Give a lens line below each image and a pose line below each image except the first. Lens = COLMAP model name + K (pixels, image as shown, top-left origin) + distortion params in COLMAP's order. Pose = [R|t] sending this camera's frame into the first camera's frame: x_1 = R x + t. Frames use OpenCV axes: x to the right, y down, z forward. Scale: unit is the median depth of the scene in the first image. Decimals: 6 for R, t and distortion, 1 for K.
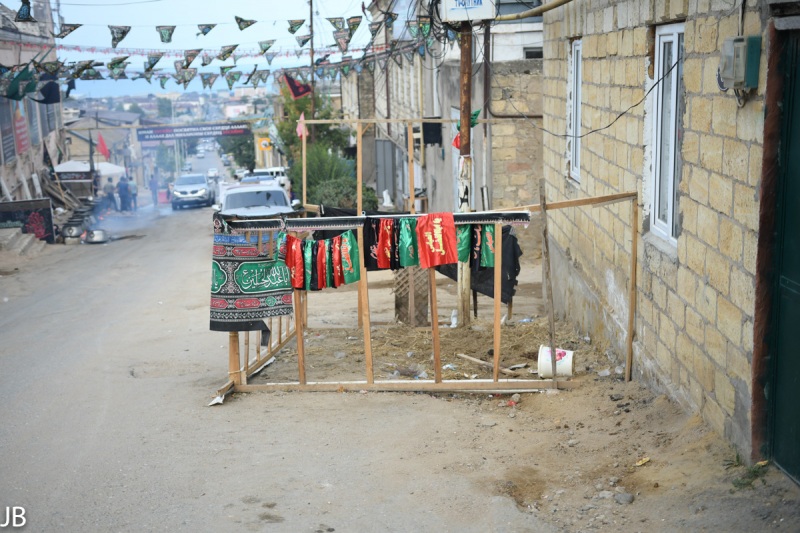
lens RADIAL K [[1015.3, 0, 401.2], [0, 1015.3, 266.8], [0, 0, 1]] dist [0.048174, 0.000000]
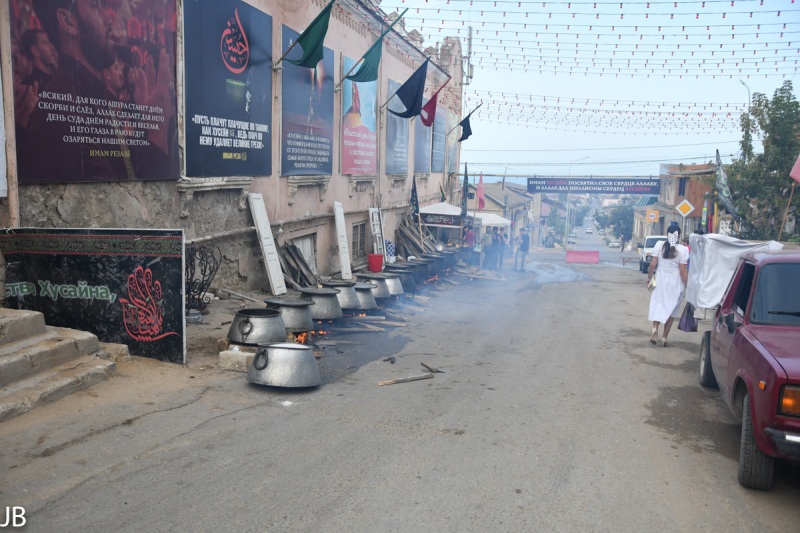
lens RADIAL K [[649.3, 0, 401.4], [0, 649.3, 266.7], [0, 0, 1]] dist [-0.003106, -0.000854]
pose [[0.889881, 0.116479, -0.441072, -0.112735], [-0.138157, 0.990261, -0.017228, -0.037751], [0.434769, 0.076268, 0.897307, 0.516167]]
